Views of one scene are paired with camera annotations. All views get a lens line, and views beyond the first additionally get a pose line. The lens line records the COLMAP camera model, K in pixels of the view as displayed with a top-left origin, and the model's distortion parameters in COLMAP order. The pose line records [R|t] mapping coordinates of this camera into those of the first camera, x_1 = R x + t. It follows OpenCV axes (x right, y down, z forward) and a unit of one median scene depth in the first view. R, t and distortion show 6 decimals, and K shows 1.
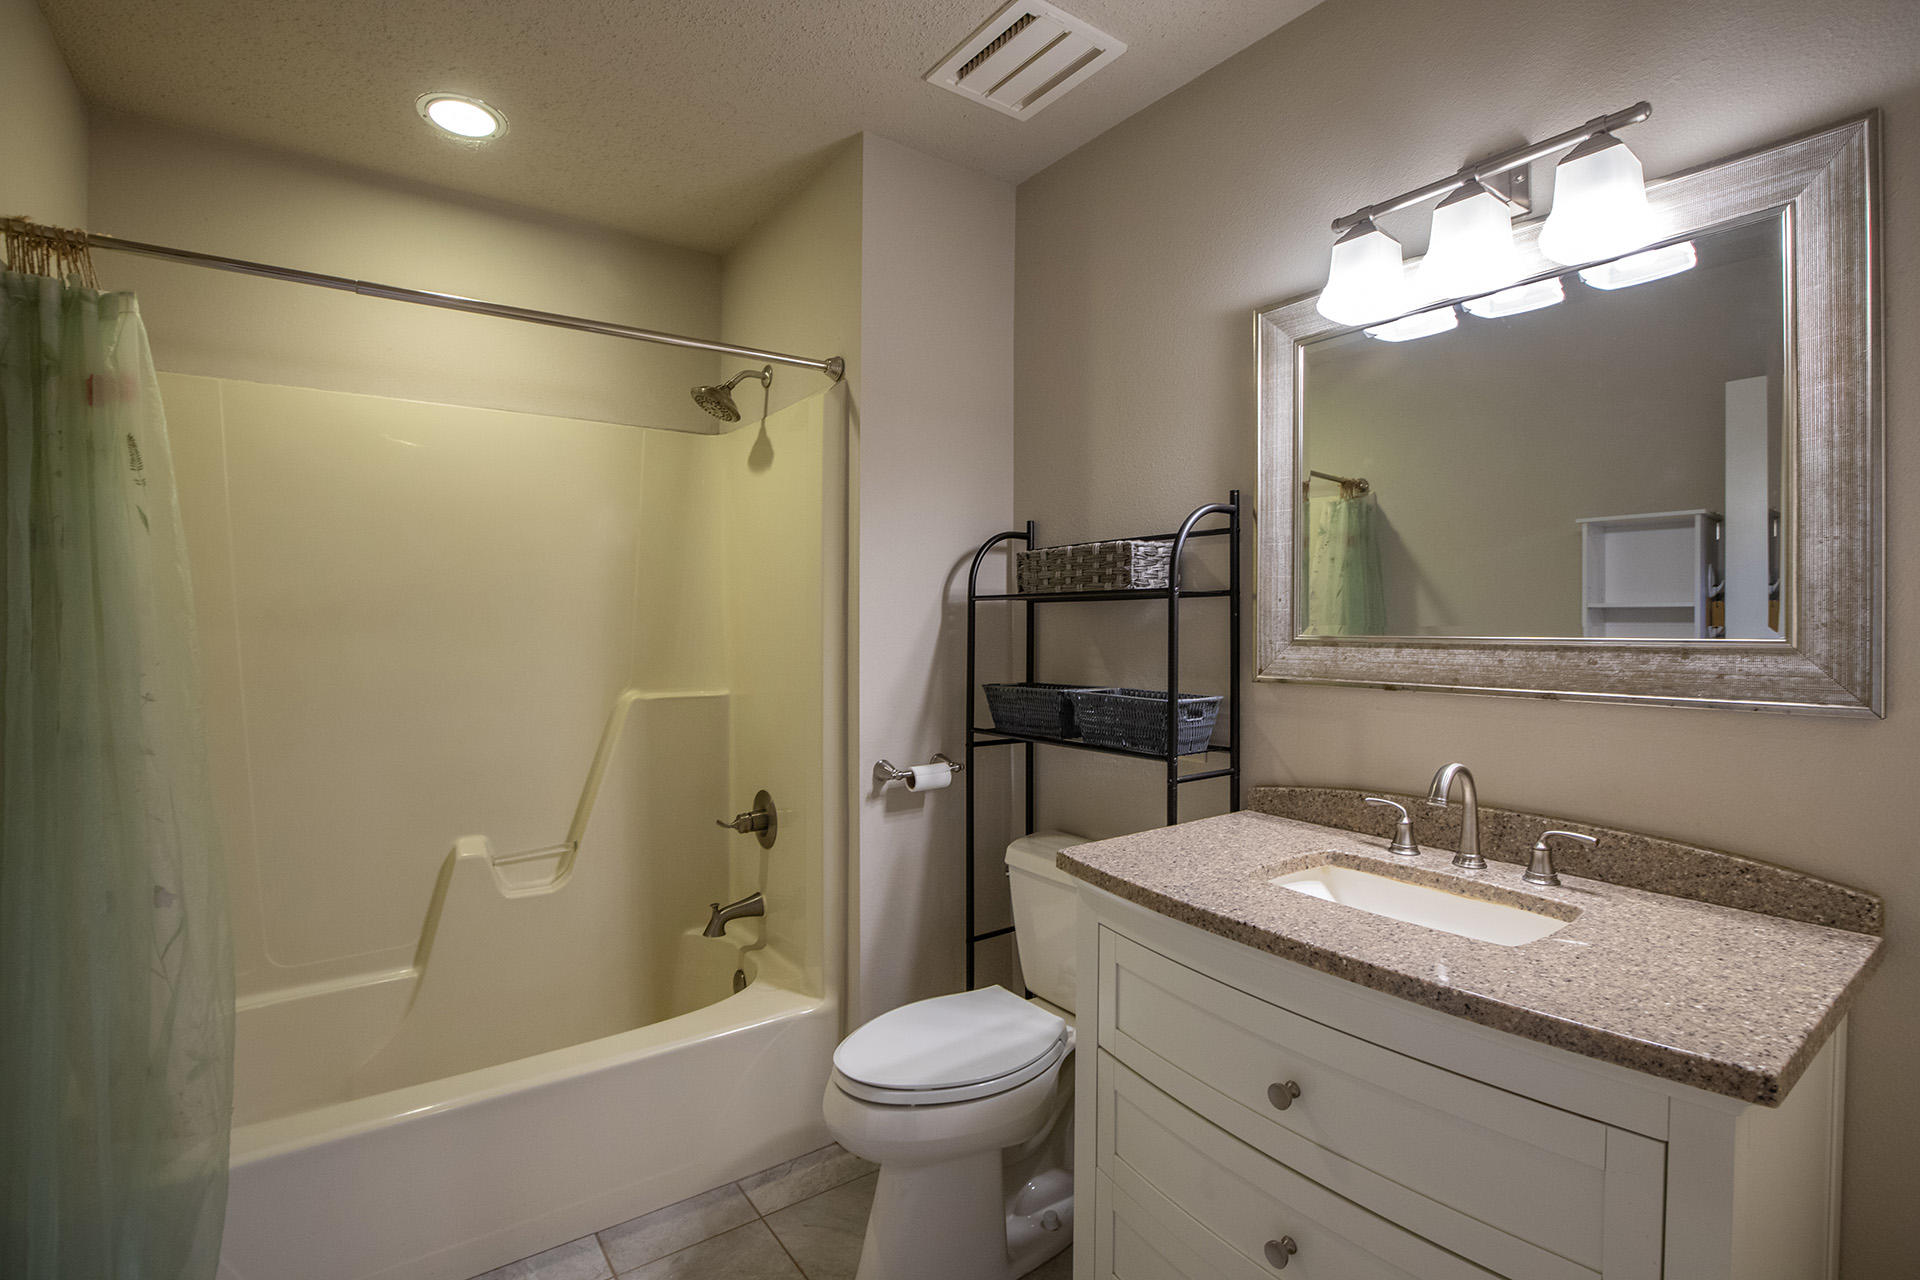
lens RADIAL K [[904.2, 0, 972.2], [0, 904.2, 634.2], [0, 0, 1]] dist [-0.016488, 0.000962]
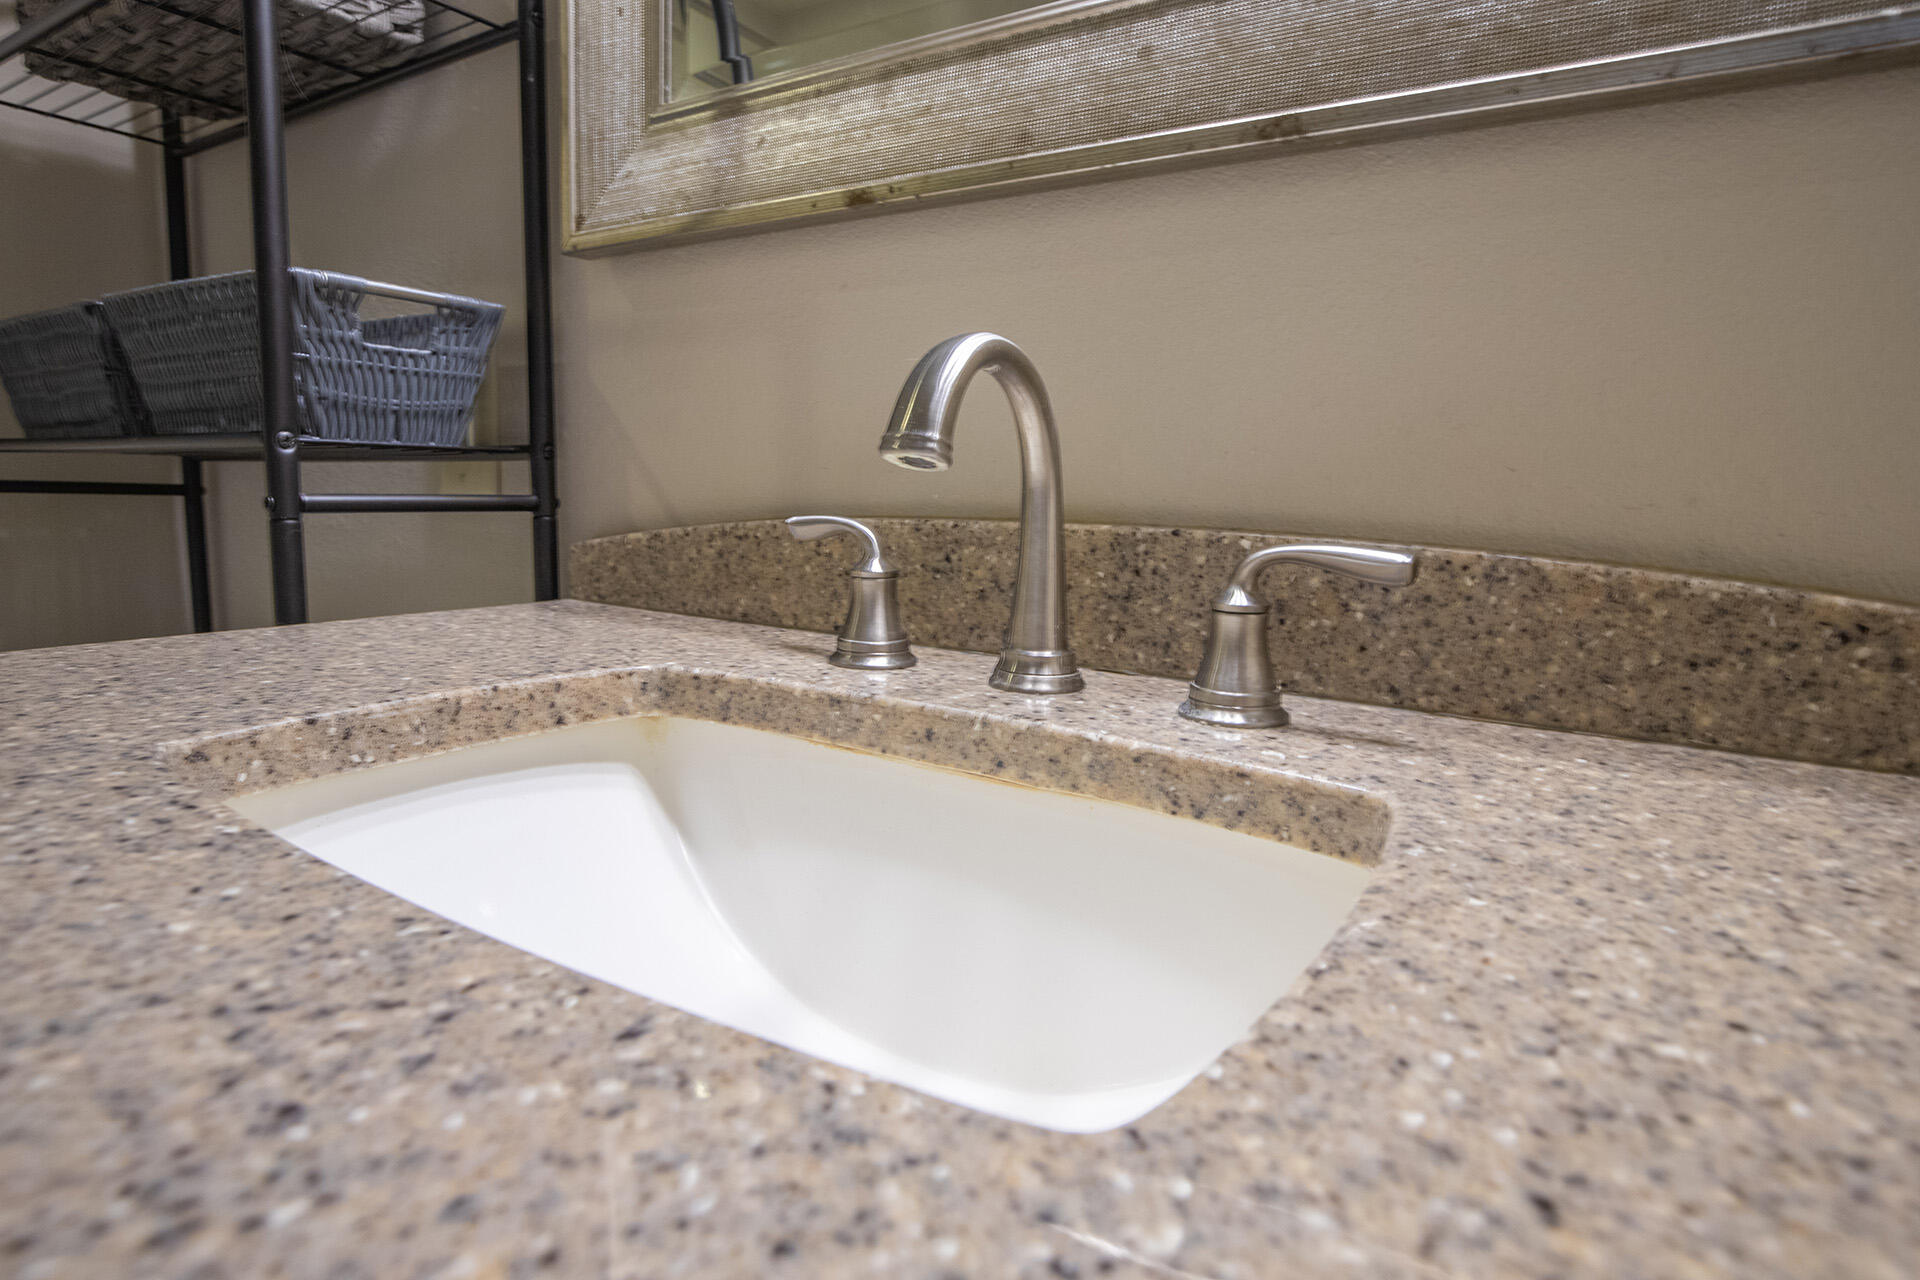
lens RADIAL K [[1079.5, 0, 961.3], [0, 1079.5, 626.4], [0, 0, 1]] dist [-0.012917, -0.000104]
pose [[0.940519, -0.022645, 0.338985, 0.401579], [-0.019604, 0.992496, 0.120692, 0.191943], [-0.339174, -0.120158, 0.933018, 0.656831]]
